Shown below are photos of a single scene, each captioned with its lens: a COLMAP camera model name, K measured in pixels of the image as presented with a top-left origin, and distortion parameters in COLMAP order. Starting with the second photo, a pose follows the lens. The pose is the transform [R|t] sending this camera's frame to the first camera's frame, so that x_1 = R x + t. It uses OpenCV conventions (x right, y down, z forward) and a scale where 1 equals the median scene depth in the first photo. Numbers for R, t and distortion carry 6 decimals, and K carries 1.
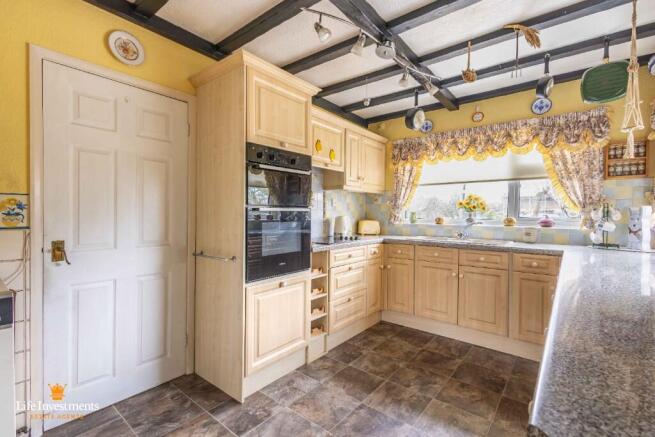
lens RADIAL K [[301.3, 0, 328.4], [0, 301.3, 214.5], [0, 0, 1]] dist [0.002355, -0.000166]
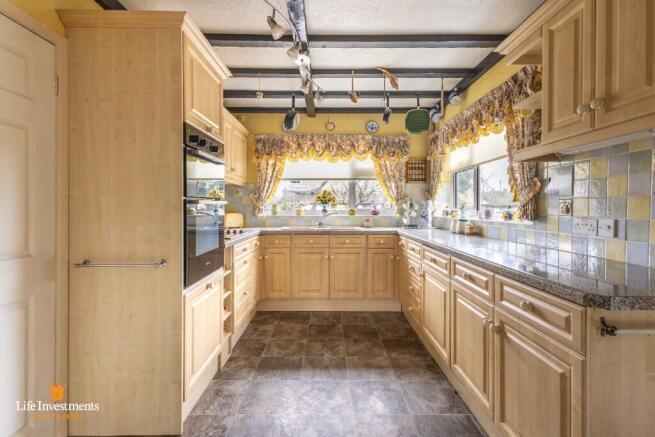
lens RADIAL K [[305.2, 0, 331.3], [0, 305.2, 205.8], [0, 0, 1]] dist [0.005080, -0.000466]
pose [[0.770579, -0.005058, 0.637324, -0.353687], [0.007304, 0.999973, -0.000895, -0.001298], [-0.637303, 0.005345, 0.770595, 0.056779]]
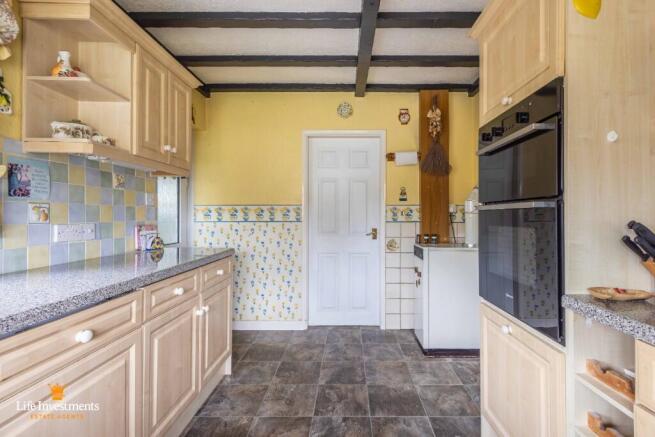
lens RADIAL K [[299.7, 0, 327.5], [0, 299.7, 218.5], [0, 0, 1]] dist [0.008861, -0.000785]
pose [[-0.817919, -0.001174, -0.575332, 0.836556], [-0.007489, 0.999935, 0.008606, 0.010609], [0.575284, 0.011347, -0.817875, 1.563562]]
